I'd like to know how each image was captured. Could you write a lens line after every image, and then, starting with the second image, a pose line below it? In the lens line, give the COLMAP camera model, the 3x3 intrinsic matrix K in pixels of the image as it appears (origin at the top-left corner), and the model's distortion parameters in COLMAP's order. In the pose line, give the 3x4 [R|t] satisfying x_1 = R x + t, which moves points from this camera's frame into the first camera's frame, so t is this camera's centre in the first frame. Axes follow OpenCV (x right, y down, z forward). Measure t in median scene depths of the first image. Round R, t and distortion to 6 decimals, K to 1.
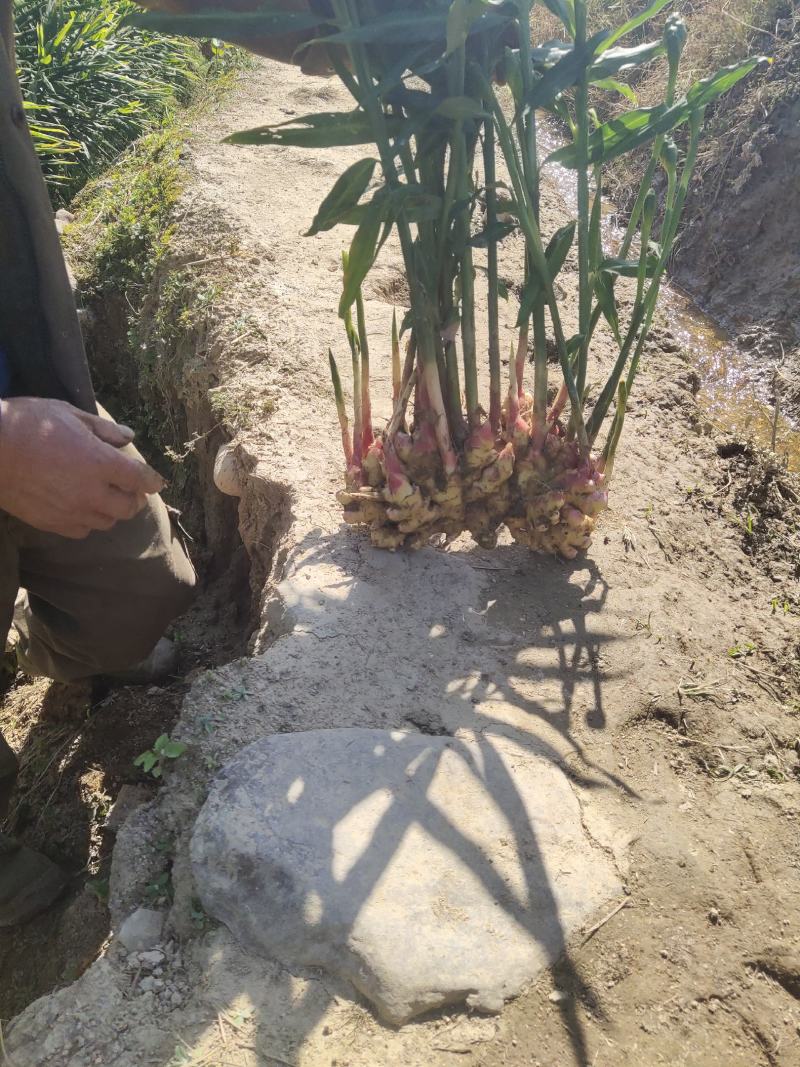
lens RADIAL K [[803.6, 0, 400.0], [0, 803.6, 509.6], [0, 0, 1]] dist [0.107683, -0.163489]
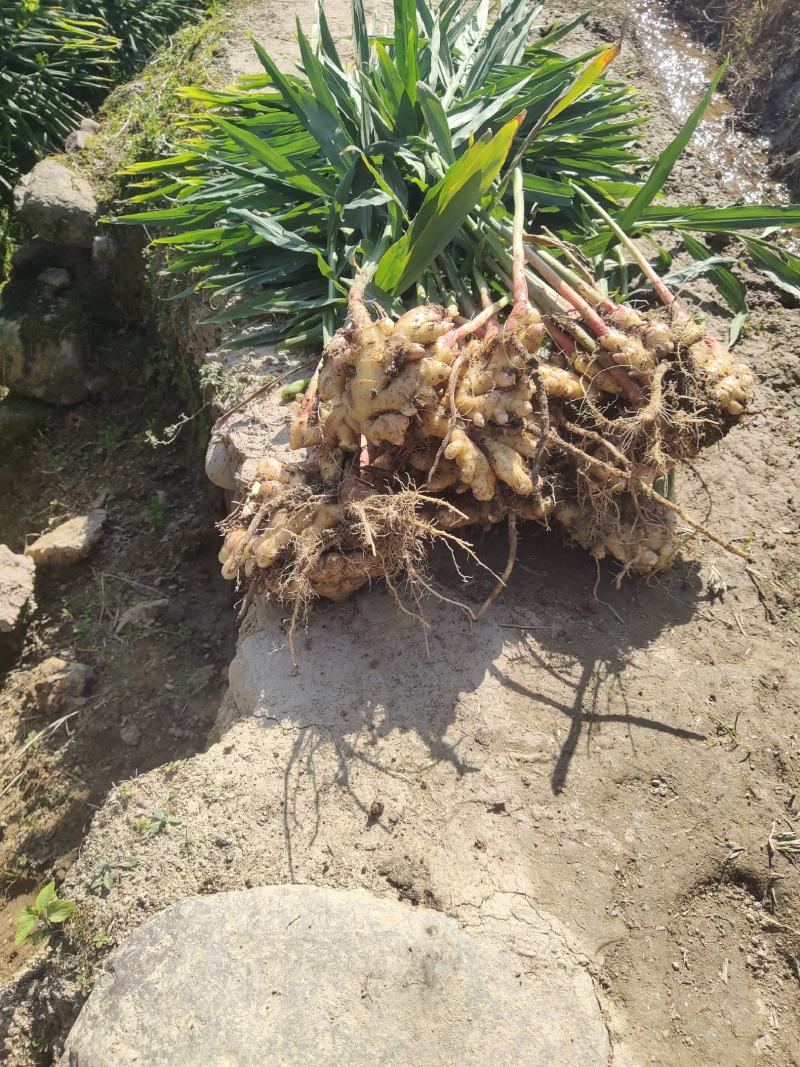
lens RADIAL K [[801.2, 0, 398.0], [0, 801.2, 512.7], [0, 0, 1]] dist [0.090383, -0.156563]
pose [[0.993821, 0.041513, -0.102937, 0.069109], [-0.029217, 0.992559, 0.118209, -0.122964], [0.107079, -0.114471, 0.987639, 0.257685]]
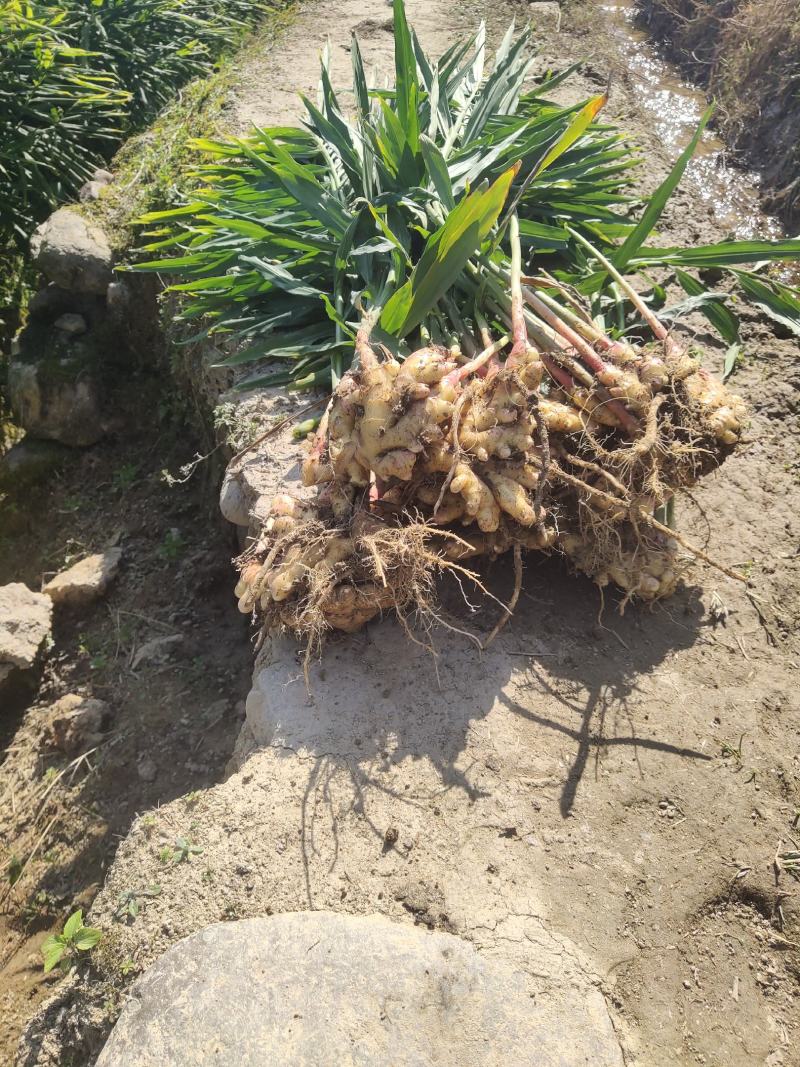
lens RADIAL K [[800.7, 0, 400.8], [0, 800.7, 503.8], [0, 0, 1]] dist [0.091127, -0.149019]
pose [[0.993541, 0.016650, -0.112250, 0.072869], [-0.008702, 0.997443, 0.070930, -0.129797], [0.113144, -0.069495, 0.991145, 0.227950]]
